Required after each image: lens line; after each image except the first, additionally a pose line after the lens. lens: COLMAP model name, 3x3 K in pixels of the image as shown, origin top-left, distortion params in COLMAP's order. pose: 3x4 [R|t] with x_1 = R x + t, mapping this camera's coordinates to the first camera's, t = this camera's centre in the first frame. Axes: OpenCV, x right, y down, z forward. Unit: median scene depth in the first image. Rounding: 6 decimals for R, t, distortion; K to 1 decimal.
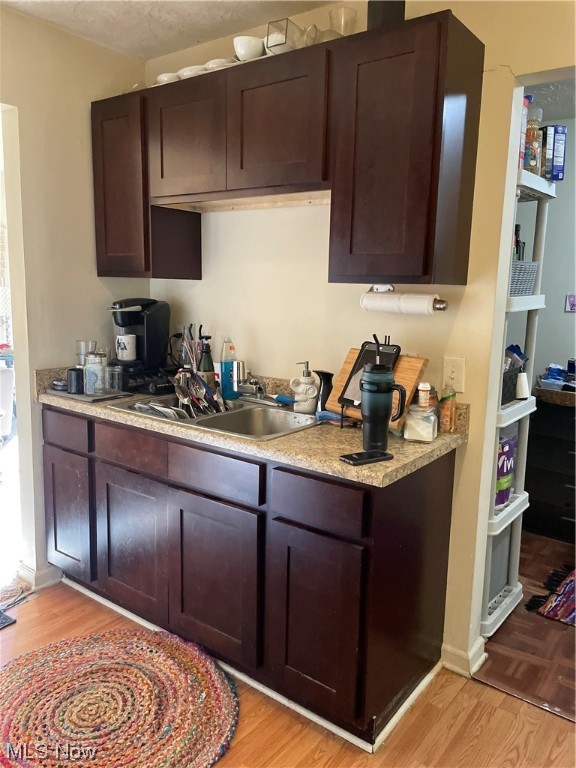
lens RADIAL K [[582.9, 0, 288.0], [0, 582.9, 384.0], [0, 0, 1]] dist [0.057412, -0.101296]
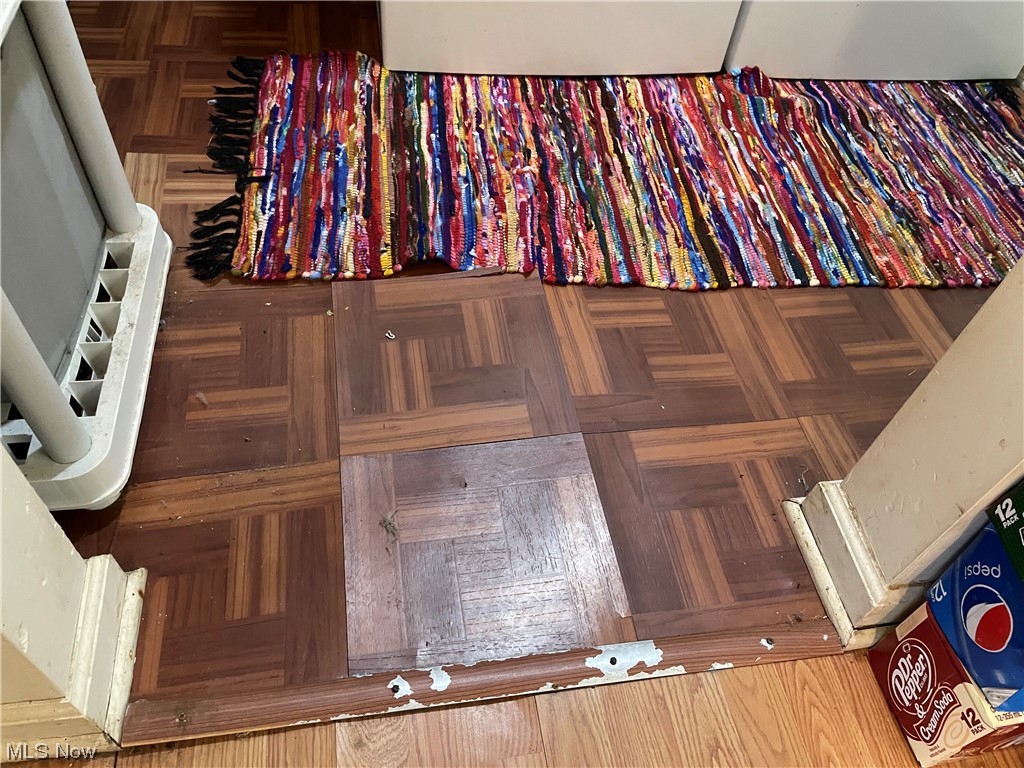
lens RADIAL K [[777.2, 0, 512.0], [0, 777.2, 384.0], [0, 0, 1]] dist [0.057412, -0.101296]
pose [[0.676493, -0.536882, 0.504098, 0.282389], [0.031801, 0.705156, 0.708339, 0.133479], [-0.735762, -0.463156, 0.494106, 0.651531]]
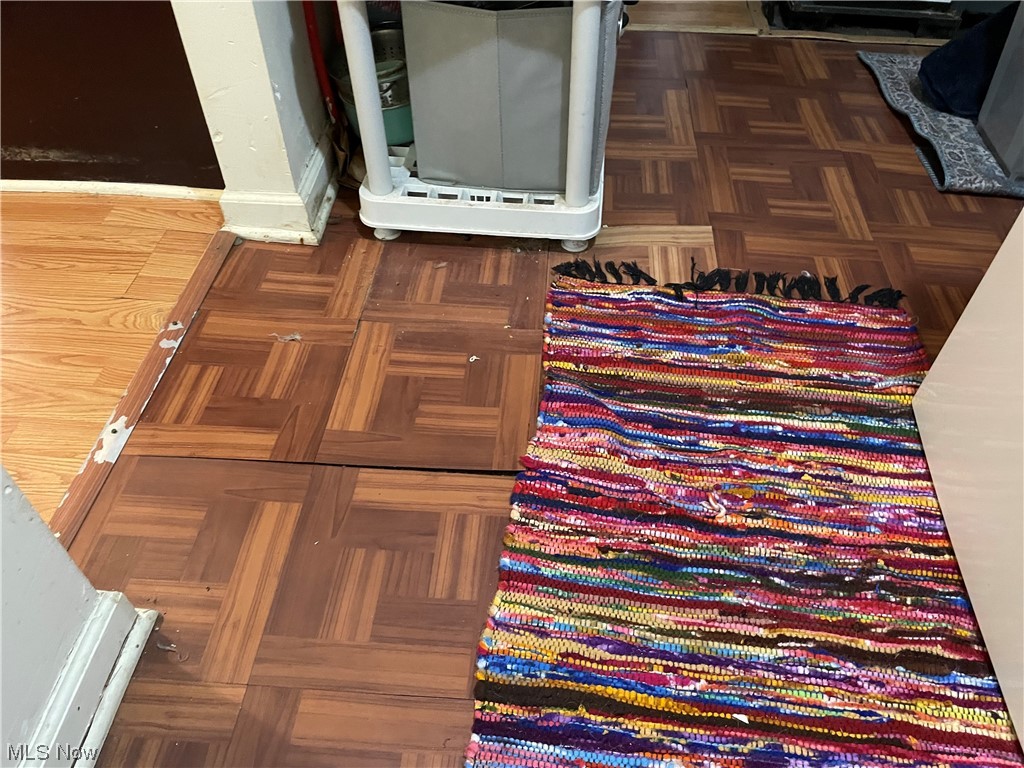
lens RADIAL K [[777.2, 0, 512.0], [0, 777.2, 384.0], [0, 0, 1]] dist [0.057412, -0.101296]
pose [[0.548751, 0.594194, -0.588052, 0.762865], [-0.143157, 0.759824, 0.634171, 0.113454], [0.823637, -0.263818, 0.502018, 0.694631]]
